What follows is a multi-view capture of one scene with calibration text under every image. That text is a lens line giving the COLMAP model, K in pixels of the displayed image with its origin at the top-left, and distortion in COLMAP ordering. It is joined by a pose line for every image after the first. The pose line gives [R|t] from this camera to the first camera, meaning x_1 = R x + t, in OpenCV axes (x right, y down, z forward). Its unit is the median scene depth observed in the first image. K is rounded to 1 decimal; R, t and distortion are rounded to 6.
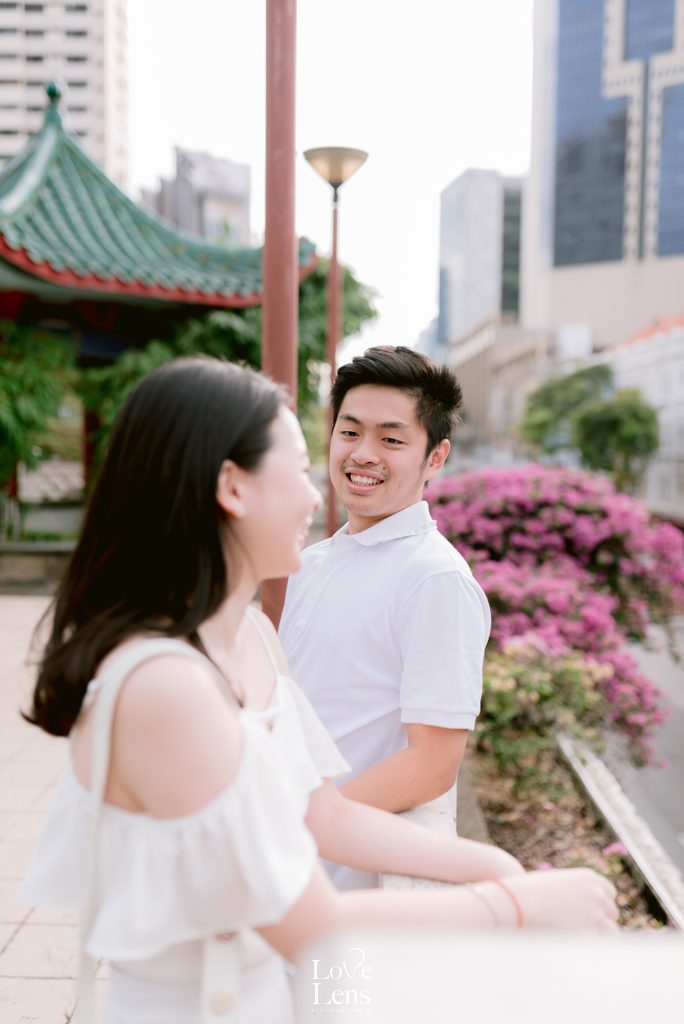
lens RADIAL K [[960.0, 0, 357.8], [0, 960.0, 513.7], [0, 0, 1]] dist [-0.006185, 0.004411]
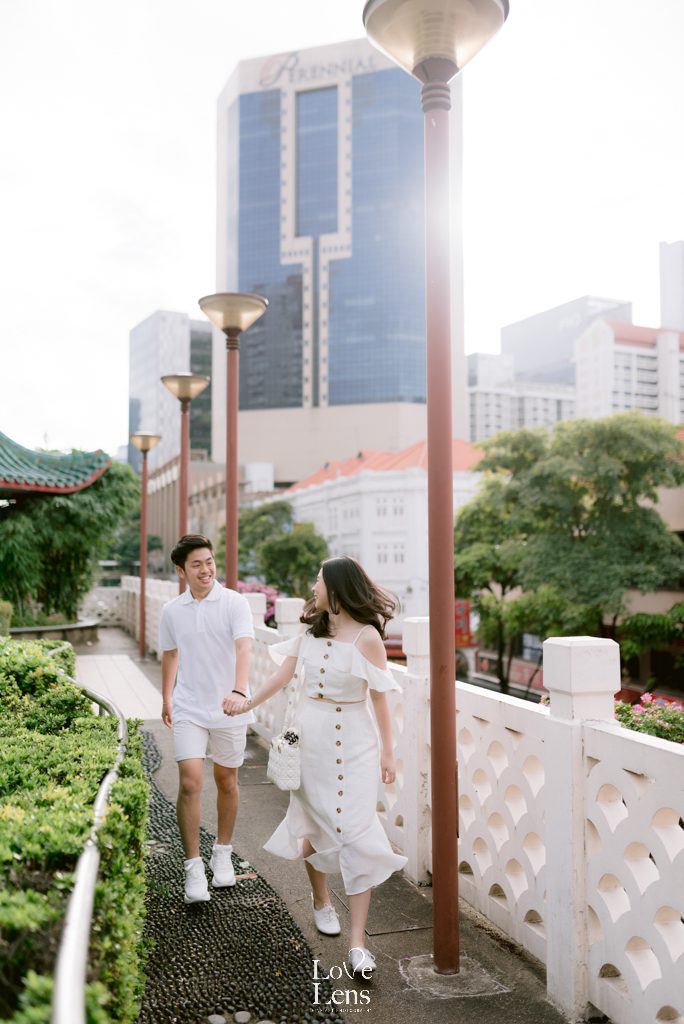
lens RADIAL K [[996.4, 0, 345.6], [0, 996.4, 499.6], [0, 0, 1]] dist [0.000649, -0.003456]
pose [[0.954416, 0.004570, 0.298446, -0.035244], [0.038761, 0.989518, -0.139107, 0.013596], [-0.295953, 0.144334, 0.944235, -0.169363]]
